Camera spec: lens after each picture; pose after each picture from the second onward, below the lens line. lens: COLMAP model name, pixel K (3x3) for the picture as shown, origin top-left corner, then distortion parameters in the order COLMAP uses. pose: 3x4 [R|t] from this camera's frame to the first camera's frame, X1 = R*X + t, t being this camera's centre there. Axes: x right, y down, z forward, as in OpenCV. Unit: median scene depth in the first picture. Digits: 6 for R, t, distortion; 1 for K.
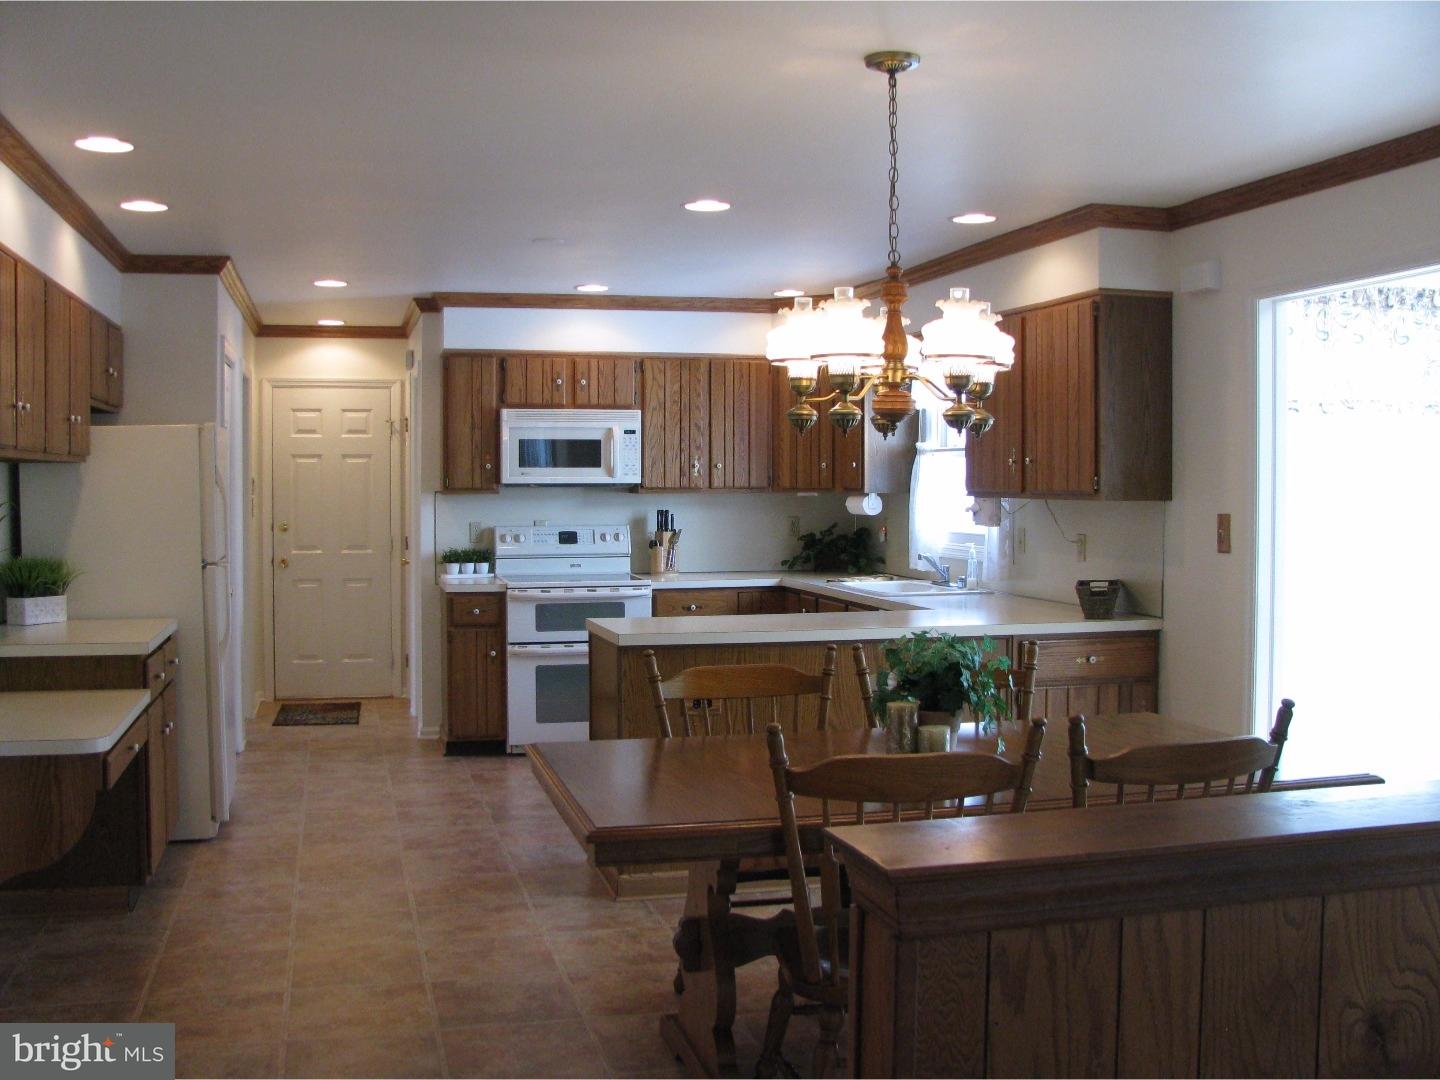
lens RADIAL K [[1532.8, 0, 713.8], [0, 1532.8, 526.3], [0, 0, 1]] dist [-0.222499, 0.279938]
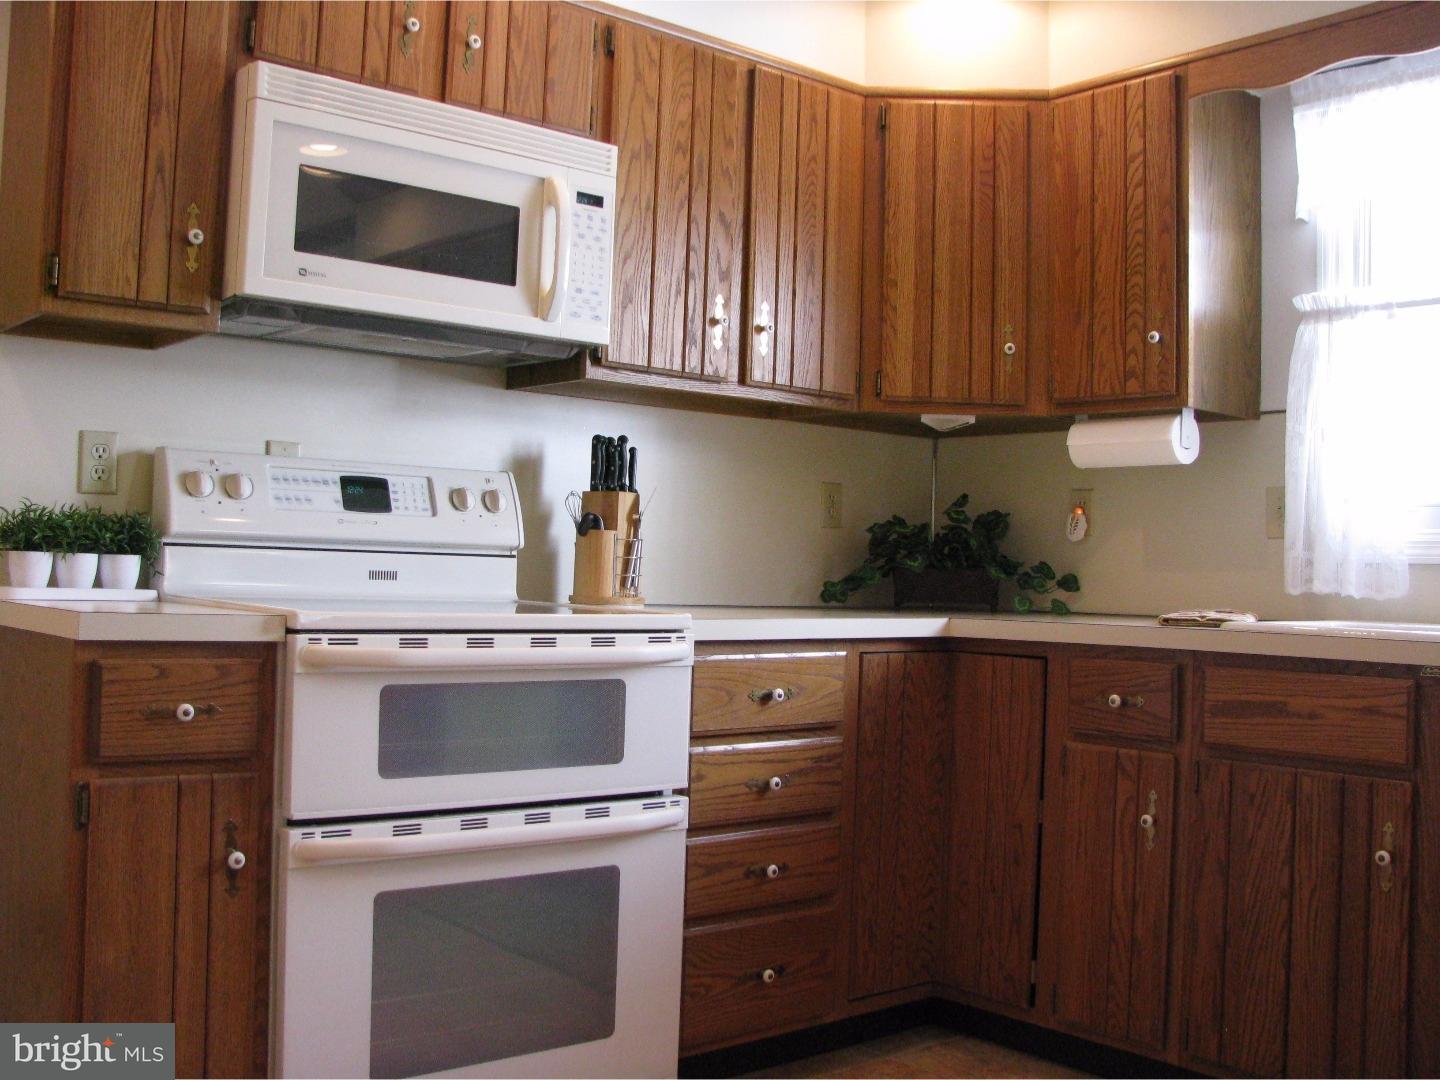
lens RADIAL K [[1532.8, 0, 713.8], [0, 1532.8, 526.3], [0, 0, 1]] dist [-0.222499, 0.279938]
pose [[0.899190, 0.041989, 0.435540, -0.179239], [-0.018756, 0.998169, -0.057508, 0.034001], [-0.437157, 0.043542, 0.898331, 0.673585]]
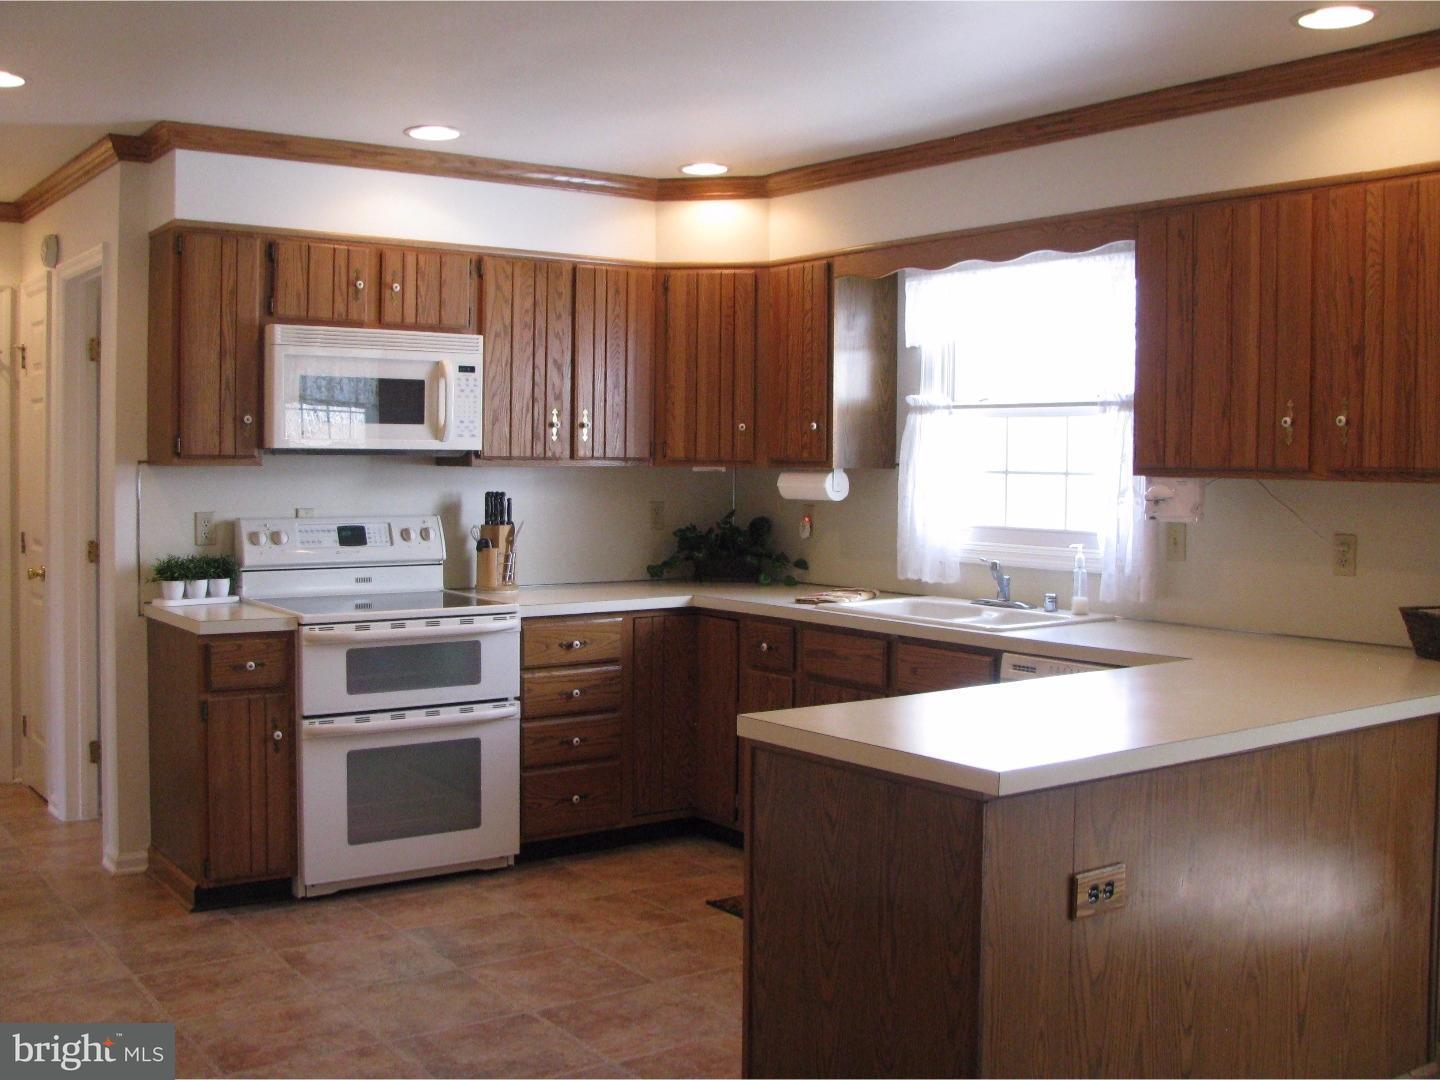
lens RADIAL K [[1532.8, 0, 713.8], [0, 1532.8, 526.3], [0, 0, 1]] dist [-0.222499, 0.279938]
pose [[0.929026, -0.006172, 0.369963, -0.192969], [0.000352, 0.999875, 0.015798, -0.006524], [-0.370014, -0.014547, 0.928912, 0.376518]]
